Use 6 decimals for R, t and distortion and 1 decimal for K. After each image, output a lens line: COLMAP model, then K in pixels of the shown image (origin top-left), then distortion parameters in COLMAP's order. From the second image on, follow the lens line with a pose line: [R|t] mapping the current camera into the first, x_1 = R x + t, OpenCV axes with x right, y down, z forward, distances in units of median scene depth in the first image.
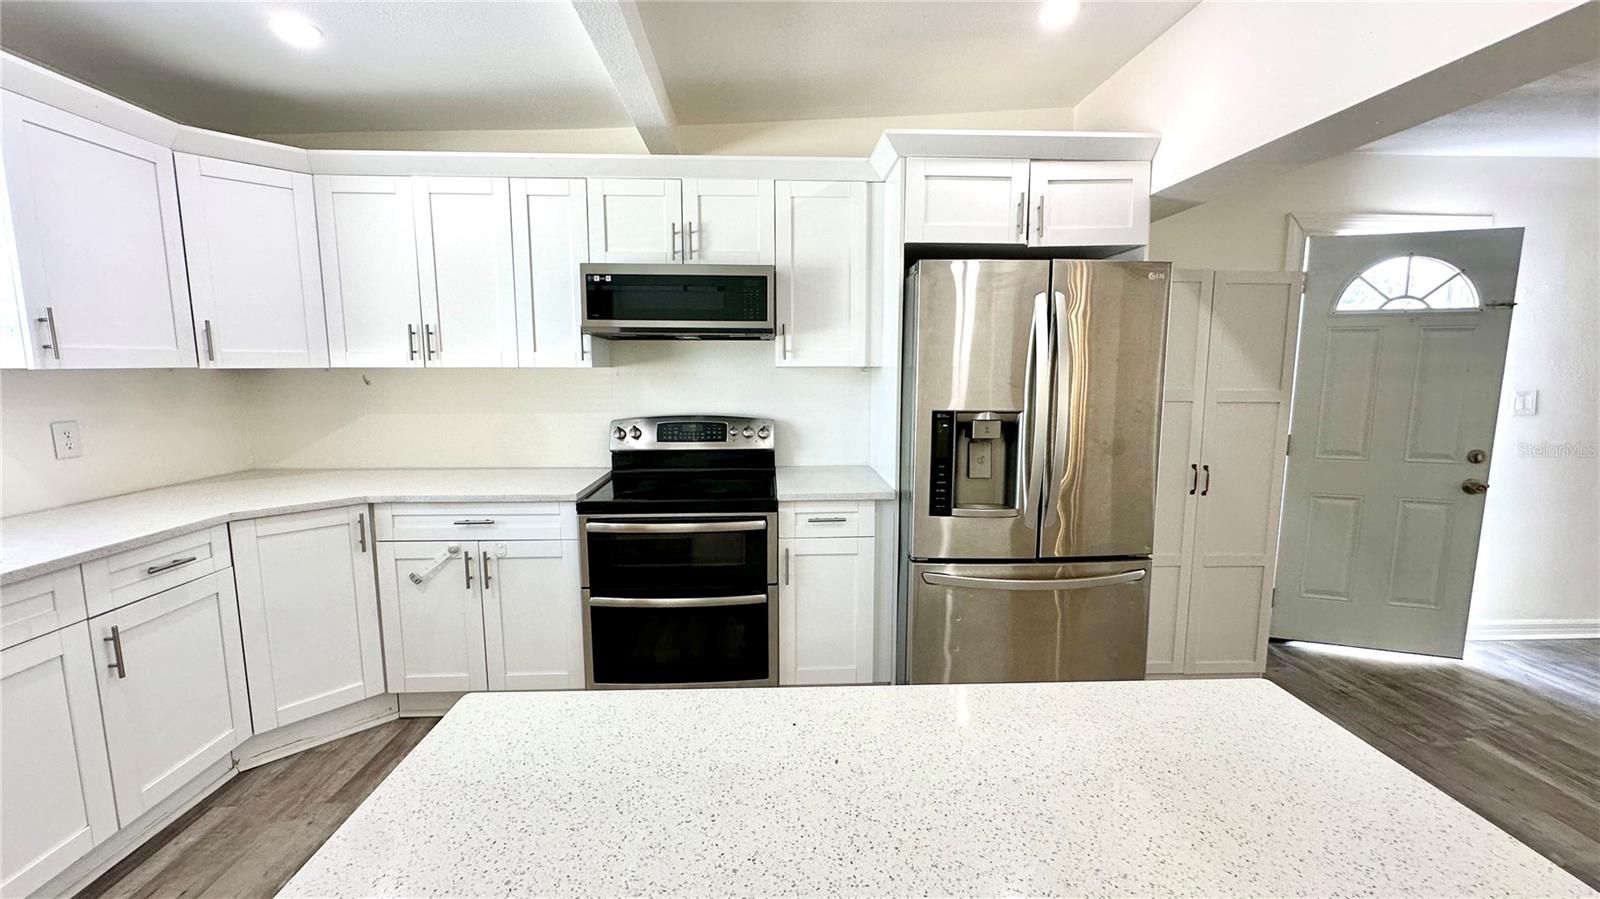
lens RADIAL K [[643.7, 0, 800.0], [0, 643.7, 449.5], [0, 0, 1]] dist [-0.002383, 0.000097]
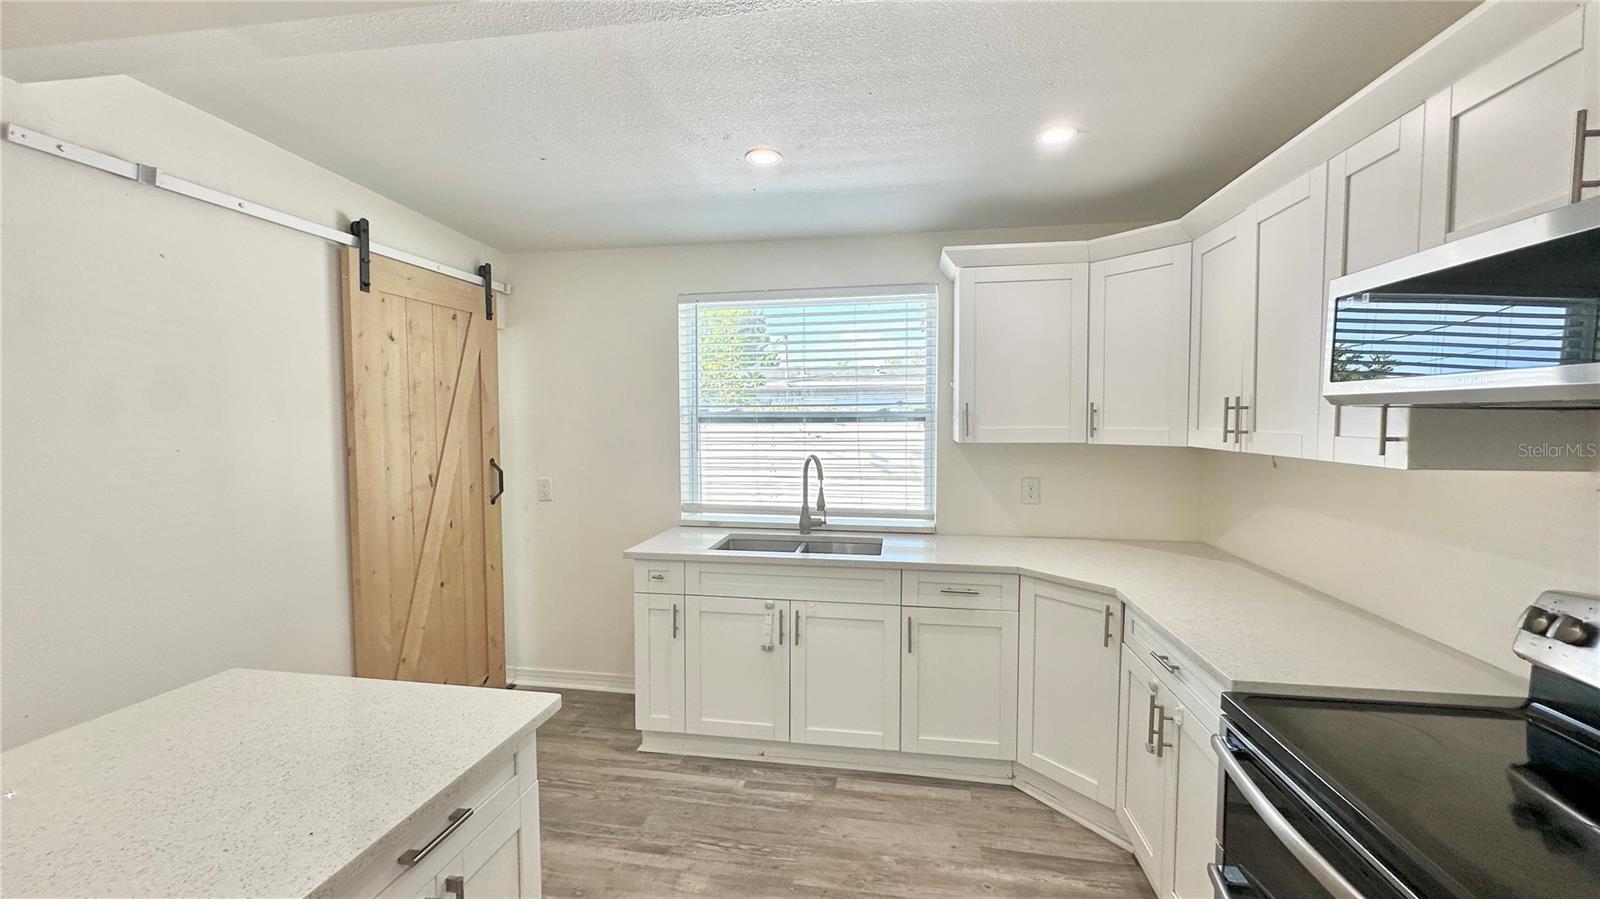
lens RADIAL K [[643.7, 0, 800.0], [0, 643.7, 449.5], [0, 0, 1]] dist [-0.002383, 0.000097]
pose [[-0.215527, 0.049520, -0.975241, 0.297494], [-0.123742, 0.989277, 0.077579, -0.135032], [0.968626, 0.137399, -0.207088, 0.702206]]
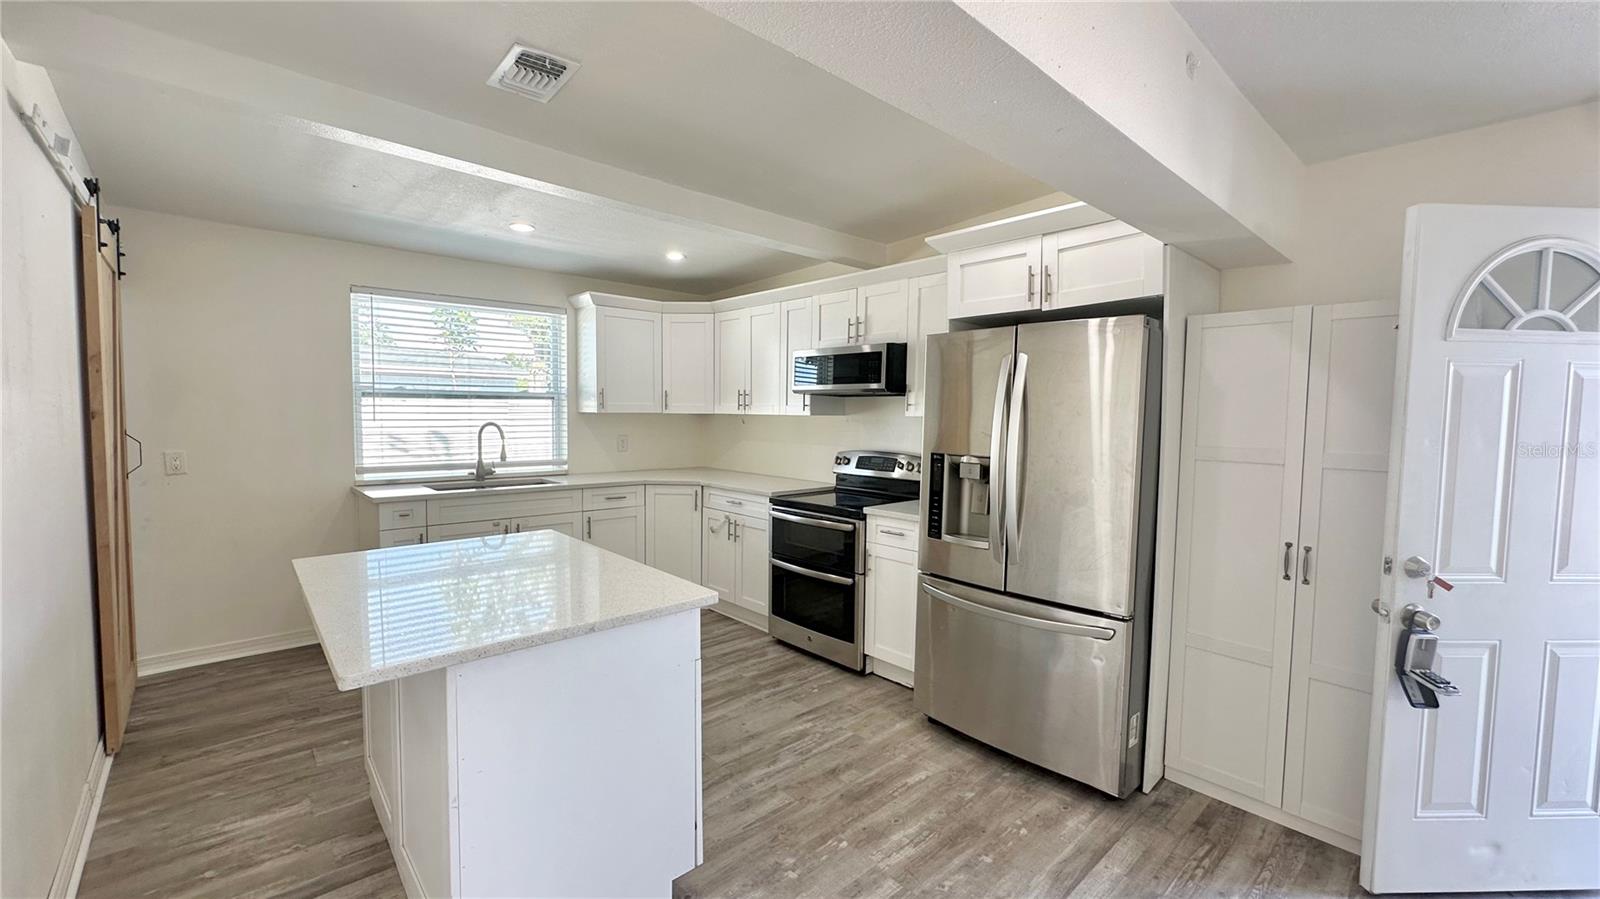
lens RADIAL K [[643.7, 0, 800.0], [0, 643.7, 449.5], [0, 0, 1]] dist [-0.002383, 0.000097]
pose [[0.640834, 0.052272, -0.765898, 0.928996], [-0.109223, 0.993738, -0.023566, -0.007767], [0.759870, 0.098756, 0.642531, -0.001448]]
